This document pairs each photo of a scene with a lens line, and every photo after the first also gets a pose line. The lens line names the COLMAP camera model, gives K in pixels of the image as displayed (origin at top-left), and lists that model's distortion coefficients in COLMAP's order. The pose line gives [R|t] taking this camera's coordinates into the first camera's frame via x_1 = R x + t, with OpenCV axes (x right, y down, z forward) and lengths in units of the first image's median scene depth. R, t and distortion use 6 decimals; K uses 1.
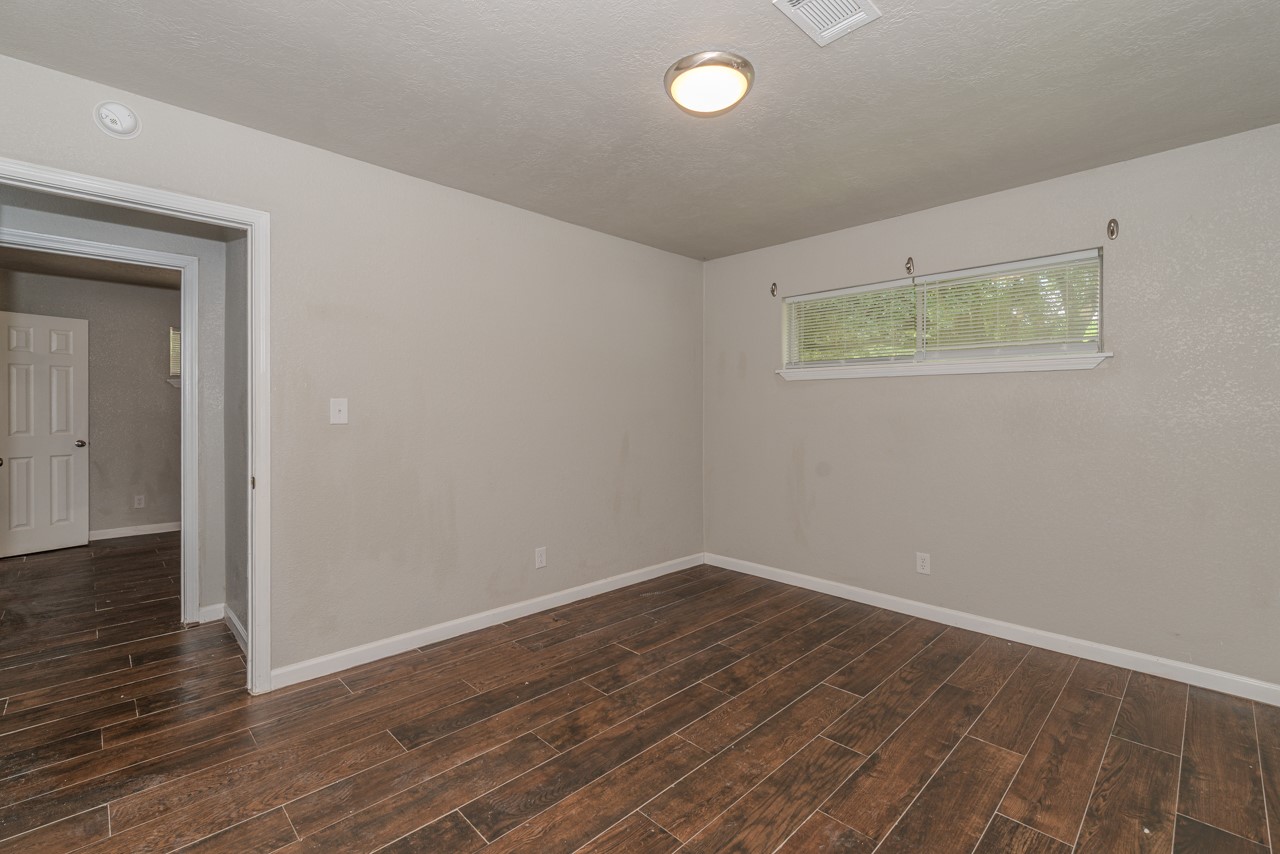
lens RADIAL K [[565.3, 0, 636.9], [0, 565.3, 426.5], [0, 0, 1]] dist [0.001230, -0.000280]
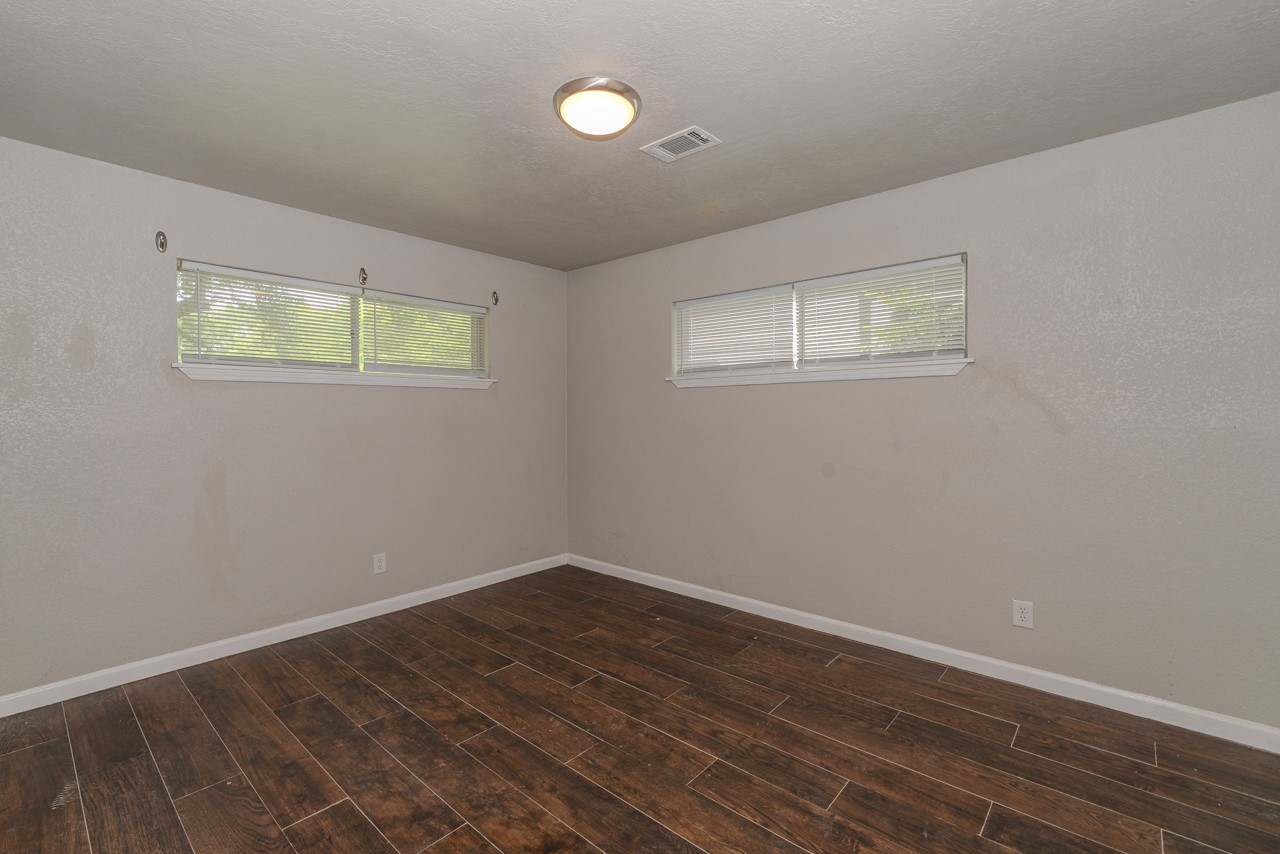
lens RADIAL K [[560.4, 0, 655.5], [0, 560.4, 411.9], [0, 0, 1]] dist [-0.000586, -0.000115]
pose [[-0.088099, -0.002537, 0.996108, -0.768104], [0.036221, 0.999327, 0.005749, -0.017843], [-0.995453, 0.036587, -0.087948, 0.838351]]
